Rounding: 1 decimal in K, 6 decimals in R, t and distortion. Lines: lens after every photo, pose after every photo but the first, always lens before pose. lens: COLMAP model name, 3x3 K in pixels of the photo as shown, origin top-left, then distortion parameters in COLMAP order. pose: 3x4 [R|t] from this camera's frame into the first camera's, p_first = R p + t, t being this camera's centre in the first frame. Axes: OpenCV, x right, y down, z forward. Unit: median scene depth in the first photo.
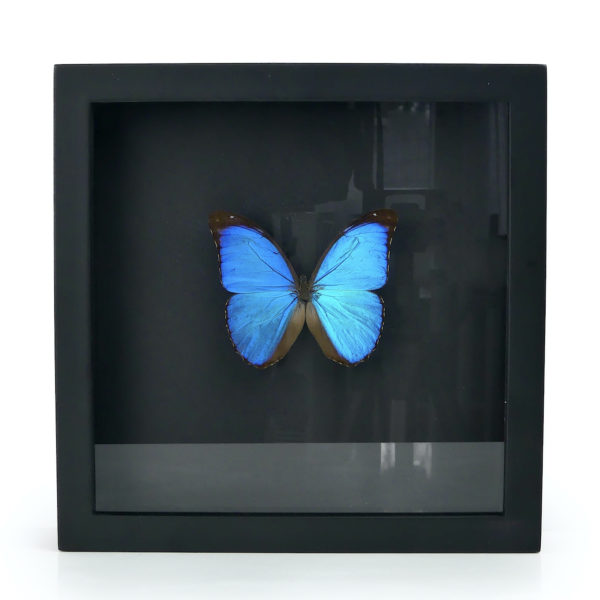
lens RADIAL K [[1789.7, 0, 300.0], [0, 1789.7, 300.0], [0, 0, 1]] dist [-0.056996, 0.731215]
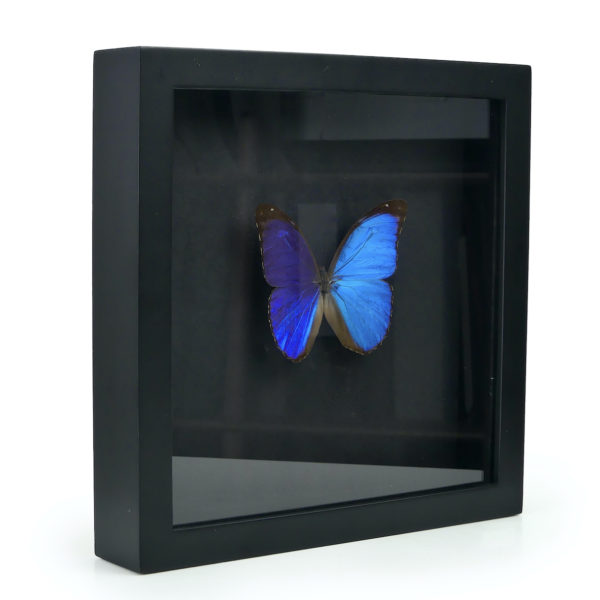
lens RADIAL K [[1789.7, 0, 300.0], [0, 1789.7, 300.0], [0, 0, 1]] dist [-0.056996, 0.731215]
pose [[0.798646, -0.047181, 0.599949, -0.613772], [0.038405, 0.998886, 0.027431, -0.023418], [-0.600575, 0.001133, 0.799568, 0.207866]]
